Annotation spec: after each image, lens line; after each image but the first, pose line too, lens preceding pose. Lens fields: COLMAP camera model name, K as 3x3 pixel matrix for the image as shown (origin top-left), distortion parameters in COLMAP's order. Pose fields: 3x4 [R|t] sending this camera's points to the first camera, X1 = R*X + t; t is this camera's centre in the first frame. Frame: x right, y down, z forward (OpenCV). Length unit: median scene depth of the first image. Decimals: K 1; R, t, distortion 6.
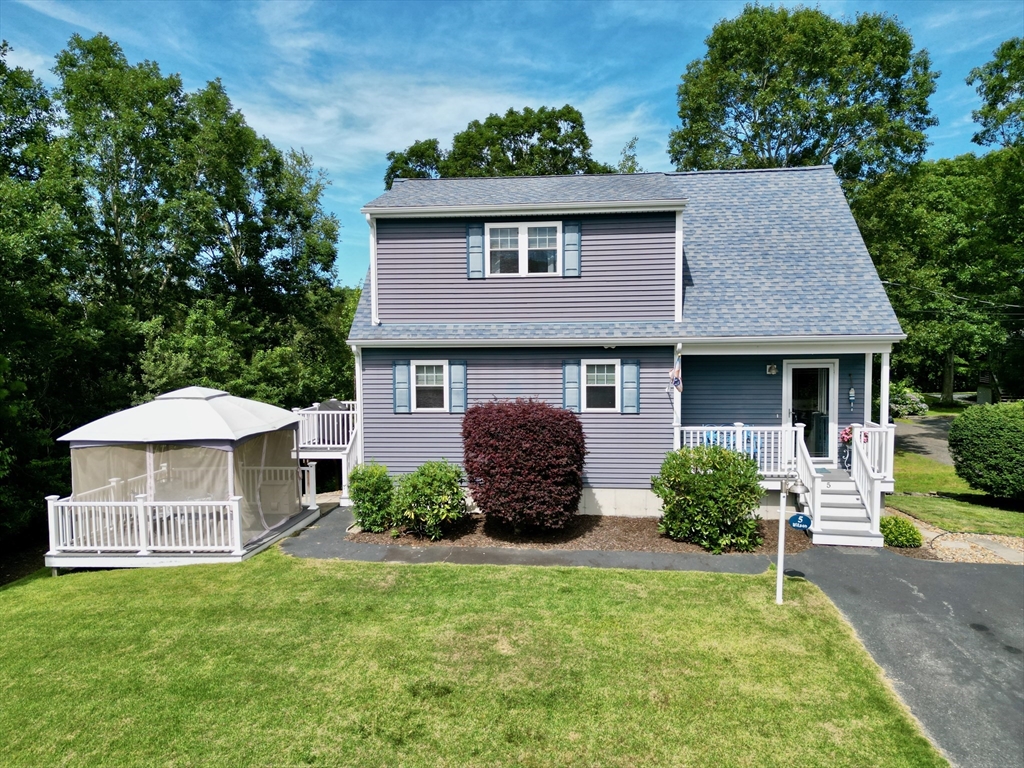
lens RADIAL K [[716.5, 0, 495.4], [0, 716.5, 374.1], [0, 0, 1]] dist [0.020242, -0.013001]
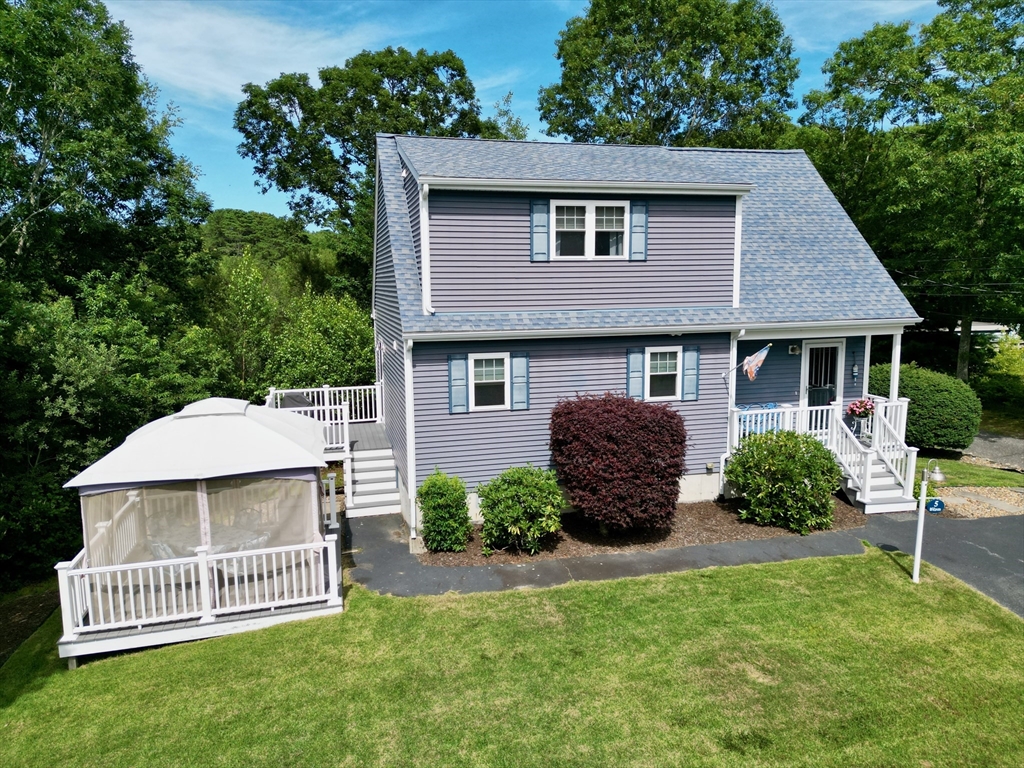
lens RADIAL K [[716.5, 0, 510.2], [0, 716.5, 383.8], [0, 0, 1]] dist [0.020242, -0.013001]
pose [[0.941954, -0.048868, 0.332166, -0.377567], [0.021016, 0.995993, 0.086932, -0.060082], [-0.335083, -0.074905, 0.939206, 0.154519]]
